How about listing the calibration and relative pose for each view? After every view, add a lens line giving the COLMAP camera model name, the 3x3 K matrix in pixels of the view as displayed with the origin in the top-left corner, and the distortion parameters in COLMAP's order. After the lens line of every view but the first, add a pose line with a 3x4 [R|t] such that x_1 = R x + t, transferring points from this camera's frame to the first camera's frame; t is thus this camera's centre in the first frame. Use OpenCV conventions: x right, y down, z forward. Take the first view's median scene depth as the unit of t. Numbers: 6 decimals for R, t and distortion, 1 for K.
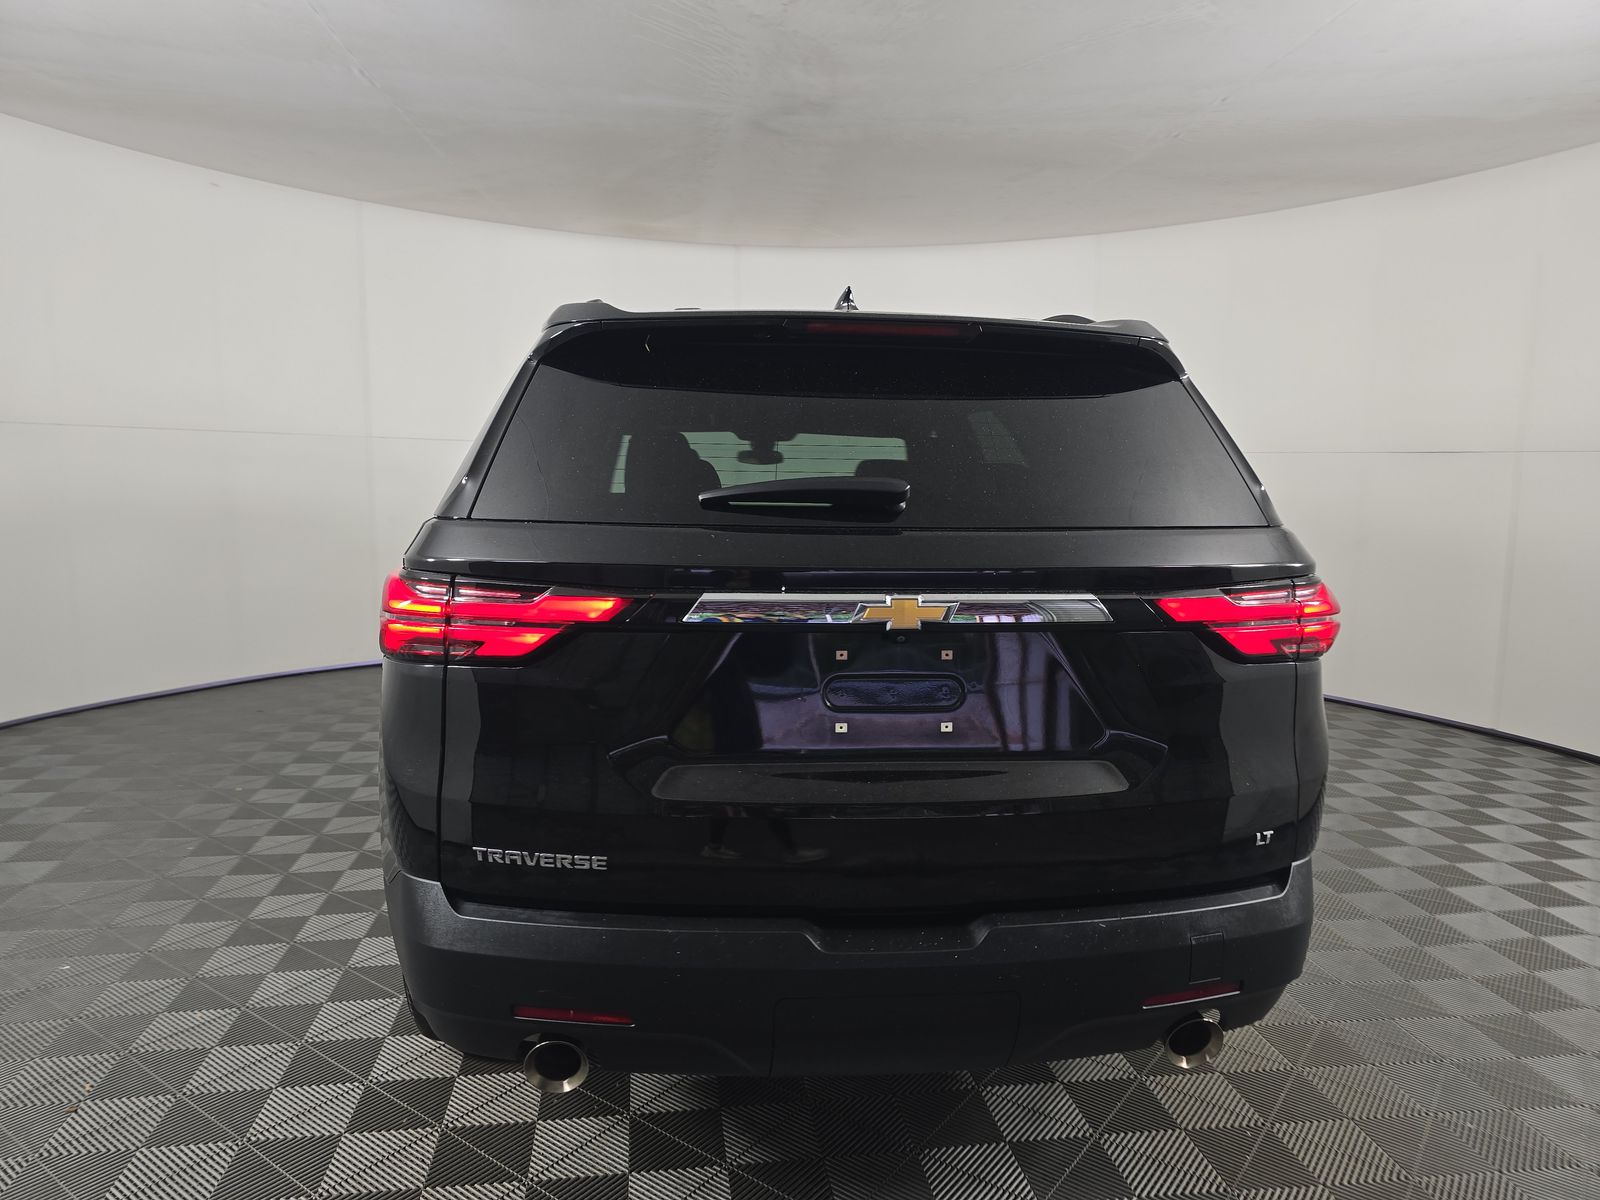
lens RADIAL K [[1066.9, 0, 800.0], [0, 1066.9, 600.0], [0, 0, 1]] dist [0.006589, 0.000841]
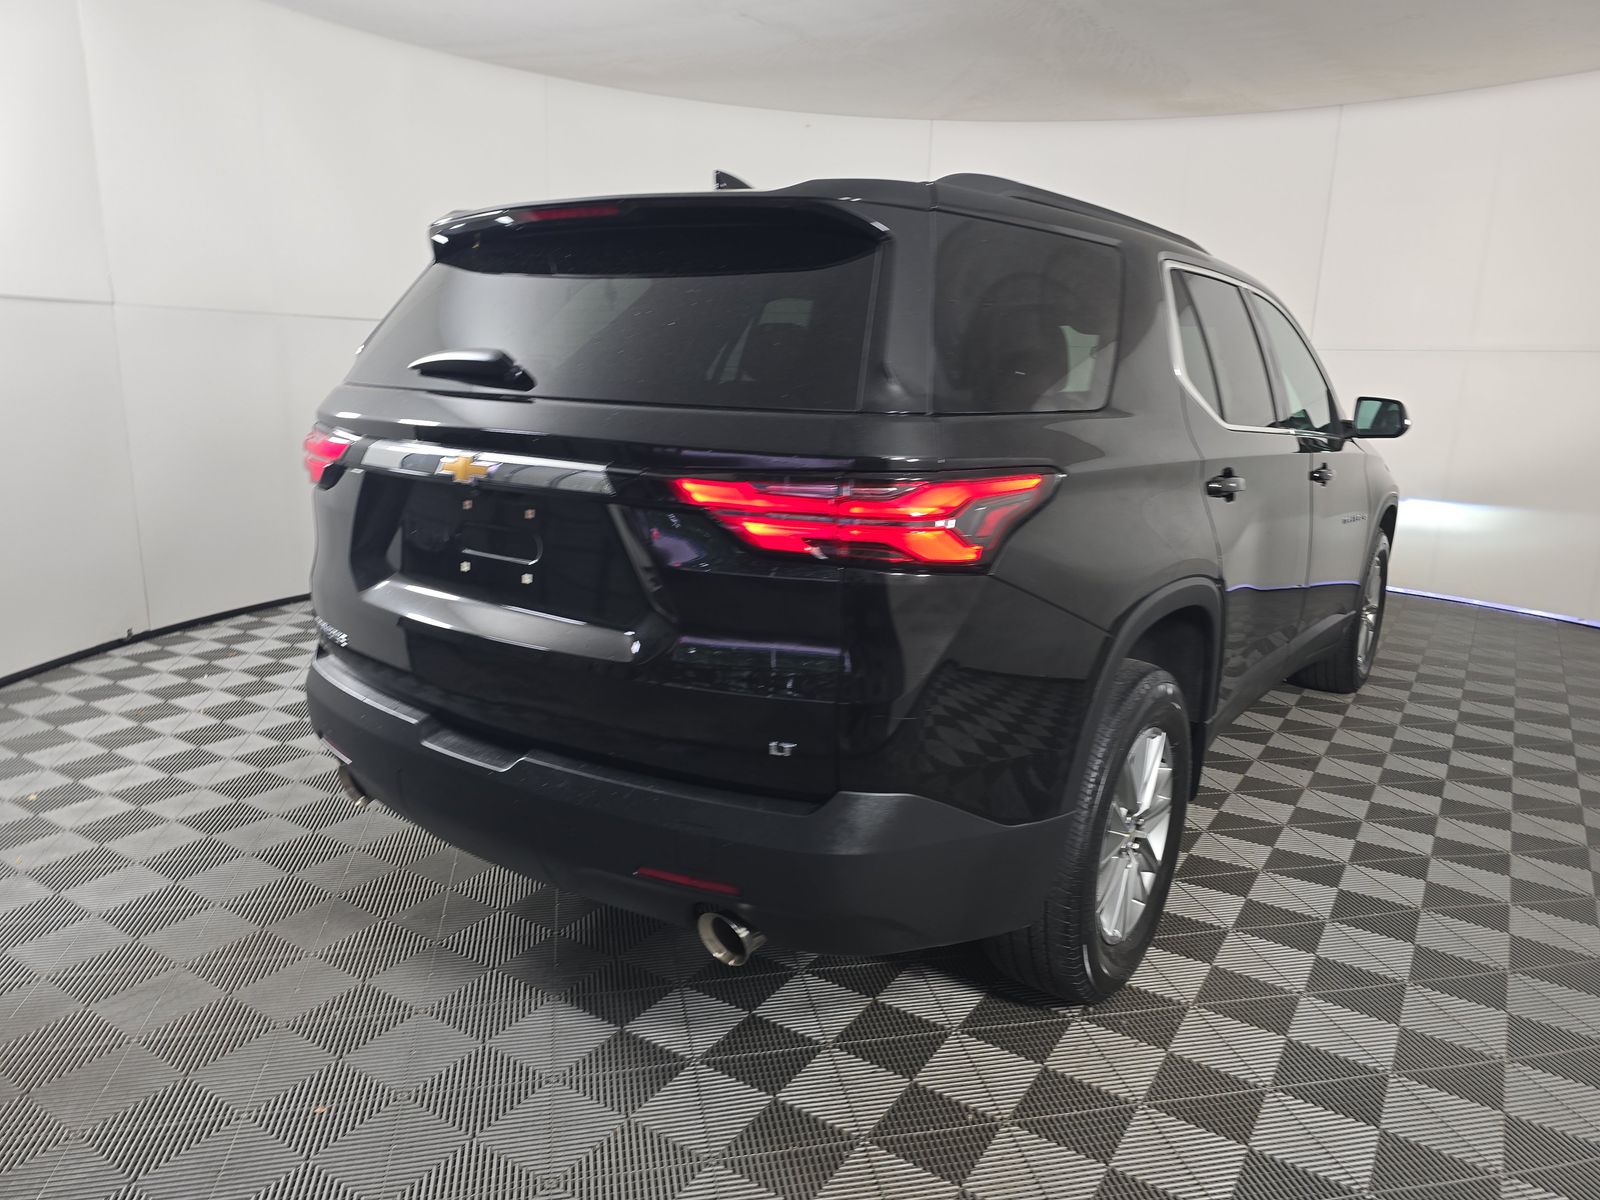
lens RADIAL K [[1067.5, 0, 800.0], [0, 1067.5, 600.0], [0, 0, 1]] dist [-0.001015, -0.000618]
pose [[0.764042, 0.142145, -0.629313, 0.943301], [-0.089673, 0.989356, 0.114599, -0.010440], [0.638904, -0.031126, 0.768656, 0.288693]]
